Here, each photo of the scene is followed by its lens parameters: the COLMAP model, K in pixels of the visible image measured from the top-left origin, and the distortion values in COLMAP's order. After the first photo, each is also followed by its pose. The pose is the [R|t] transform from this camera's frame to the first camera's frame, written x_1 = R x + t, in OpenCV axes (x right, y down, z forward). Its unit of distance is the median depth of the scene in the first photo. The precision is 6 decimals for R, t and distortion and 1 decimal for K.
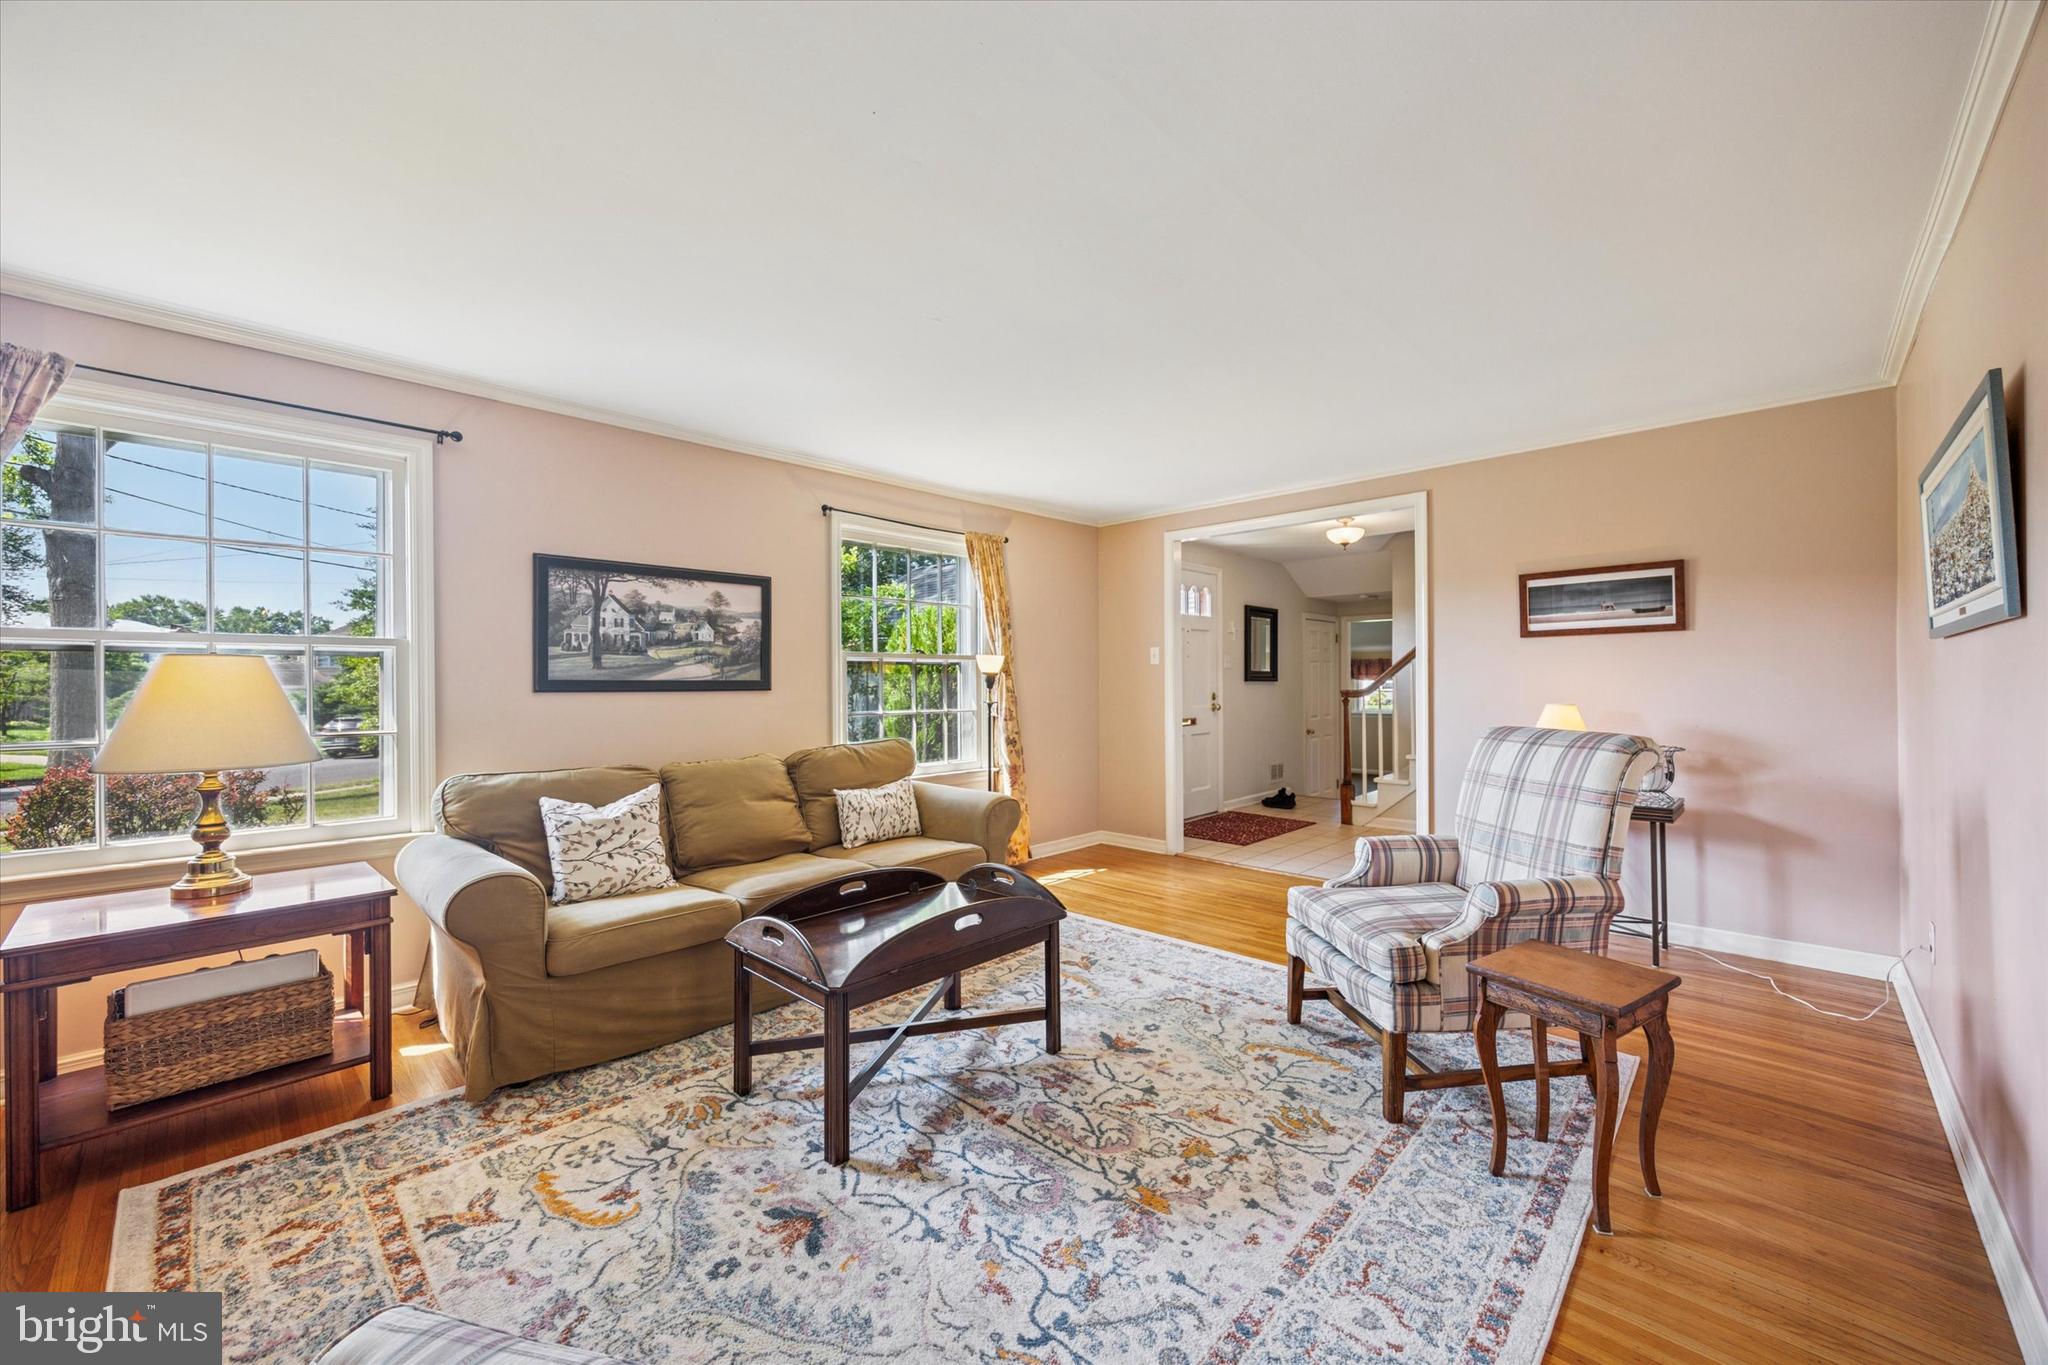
lens RADIAL K [[790.7, 0, 1015.3], [0, 790.7, 676.8], [0, 0, 1]] dist [-0.000814, 0.000013]
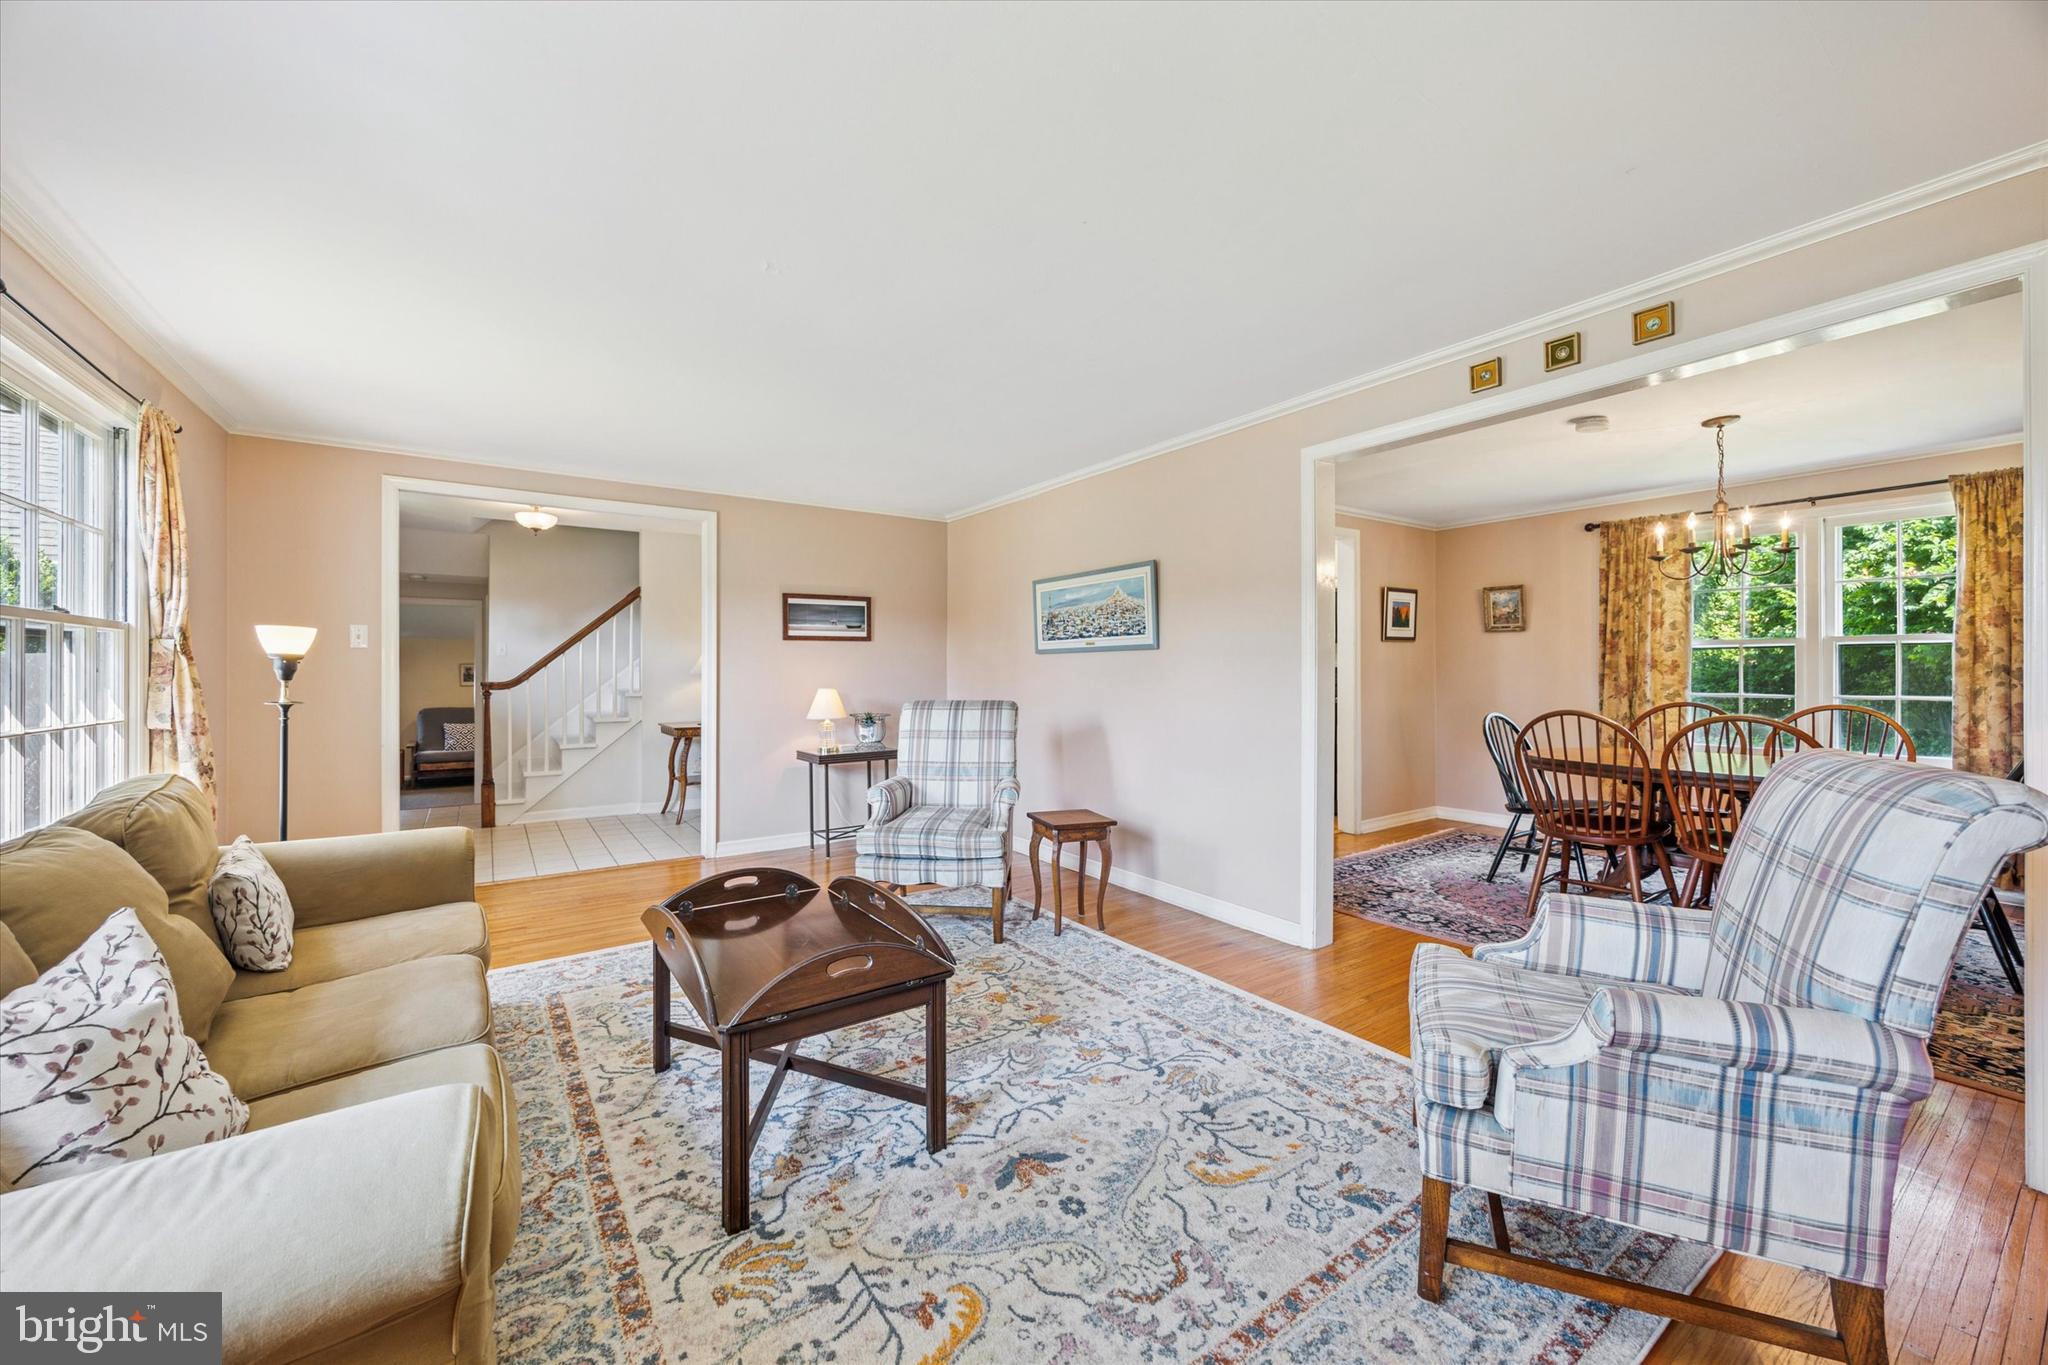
lens RADIAL K [[790.7, 0, 1015.3], [0, 790.7, 676.8], [0, 0, 1]] dist [-0.000814, 0.000013]
pose [[0.186103, -0.000352, 0.982530, -0.810780], [-0.004804, 0.999988, 0.001268, 0.012070], [-0.982518, -0.004957, 0.186099, 0.492260]]
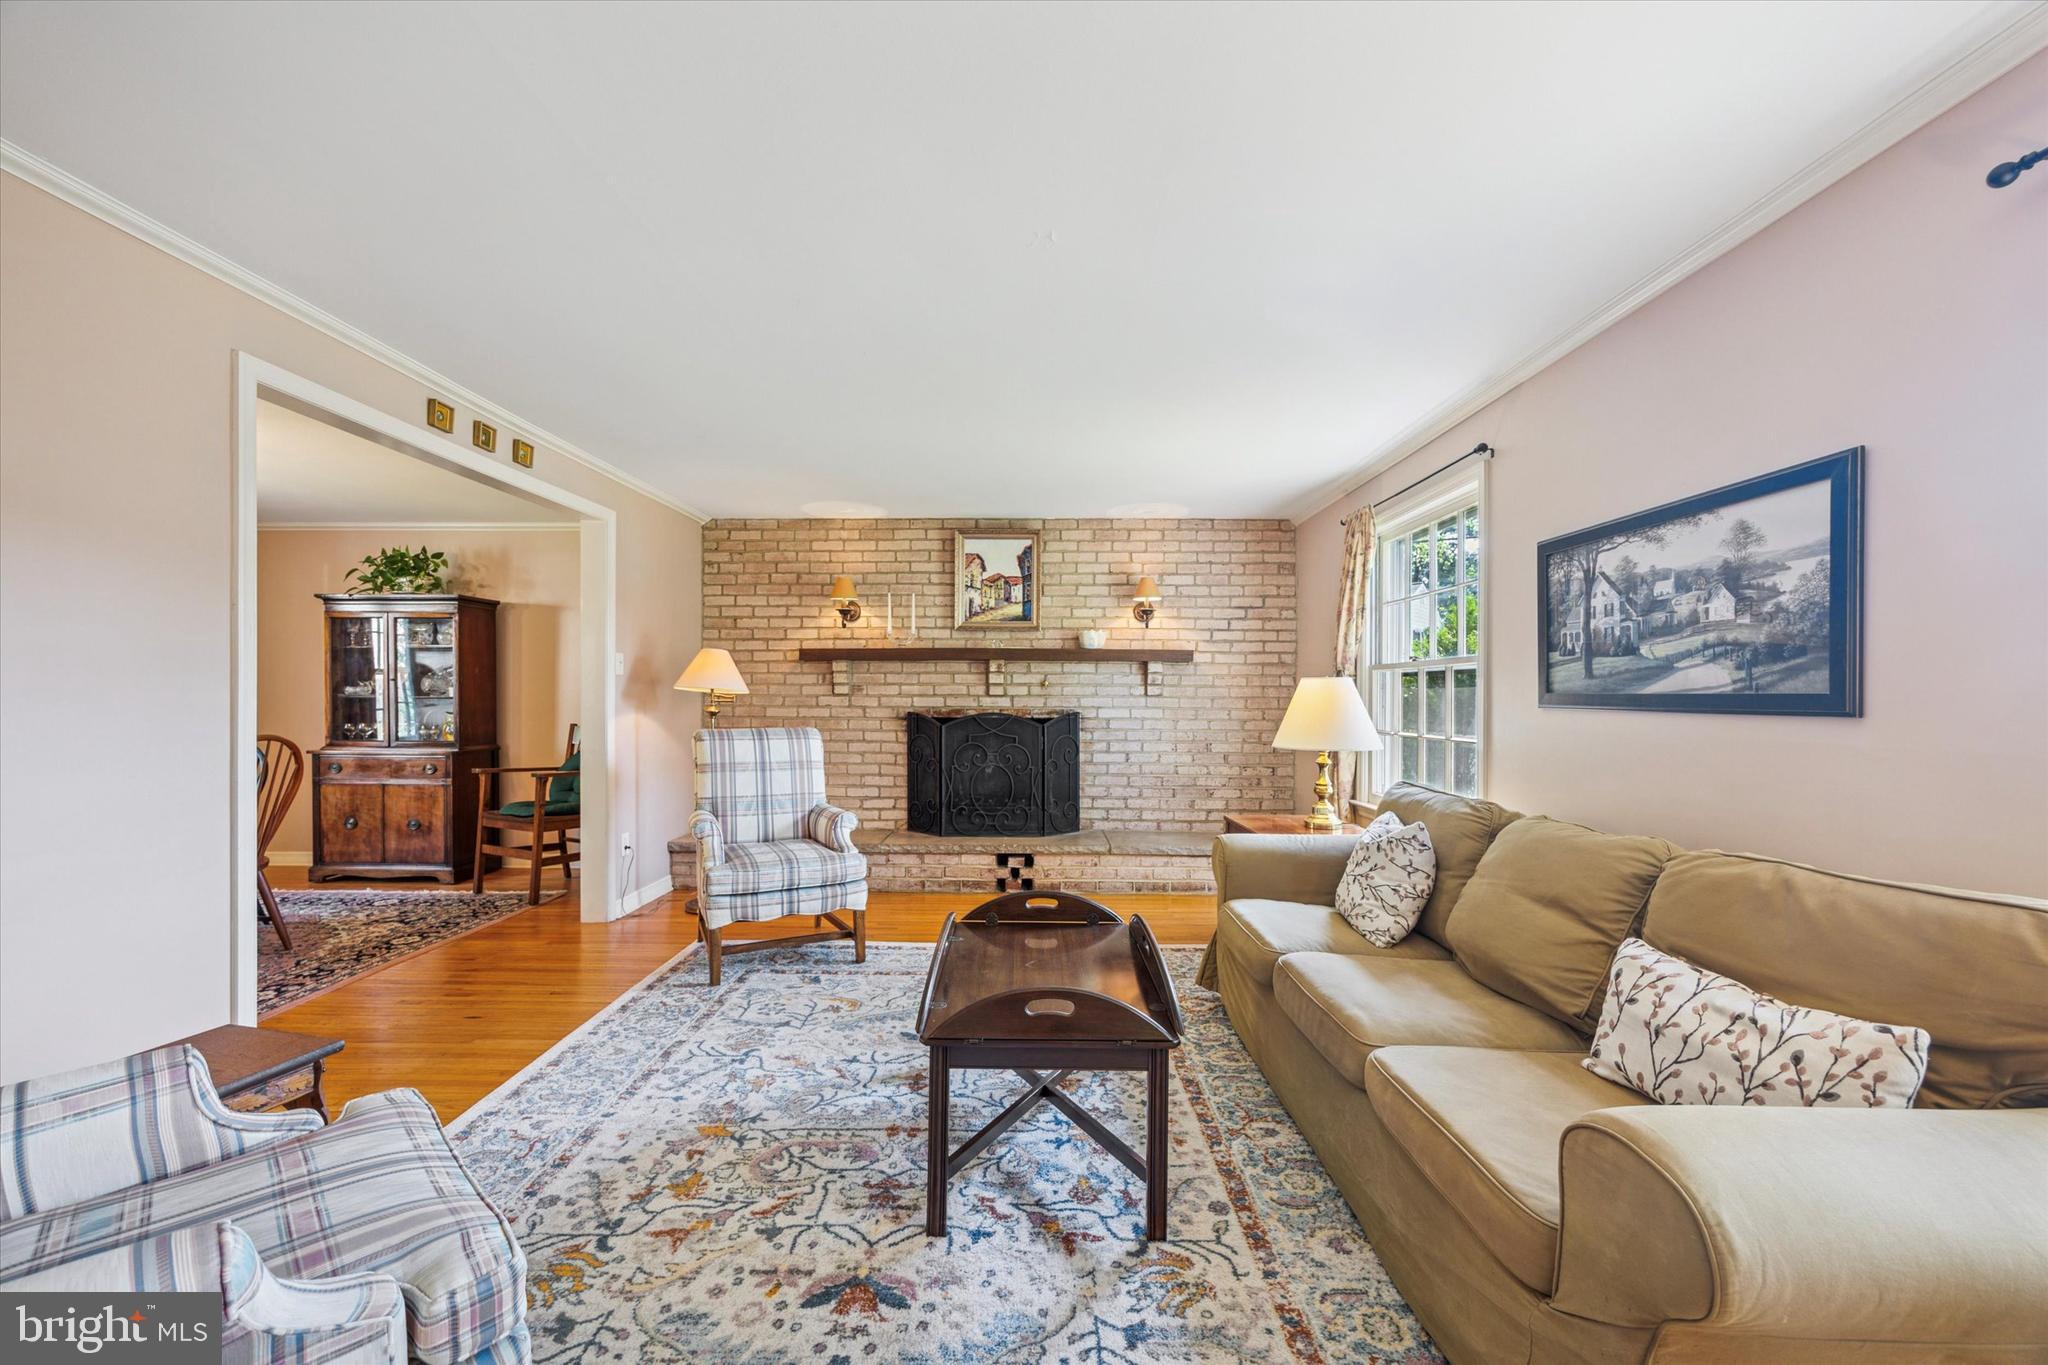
lens RADIAL K [[770.0, 0, 1015.1], [0, 770.0, 703.9], [0, 0, 1]] dist [-0.000454, -0.000070]
pose [[-0.722239, 0.009698, -0.691576, 0.403754], [0.003777, 0.999942, 0.010078, 0.005764], [0.691634, 0.004666, -0.722233, 1.349255]]
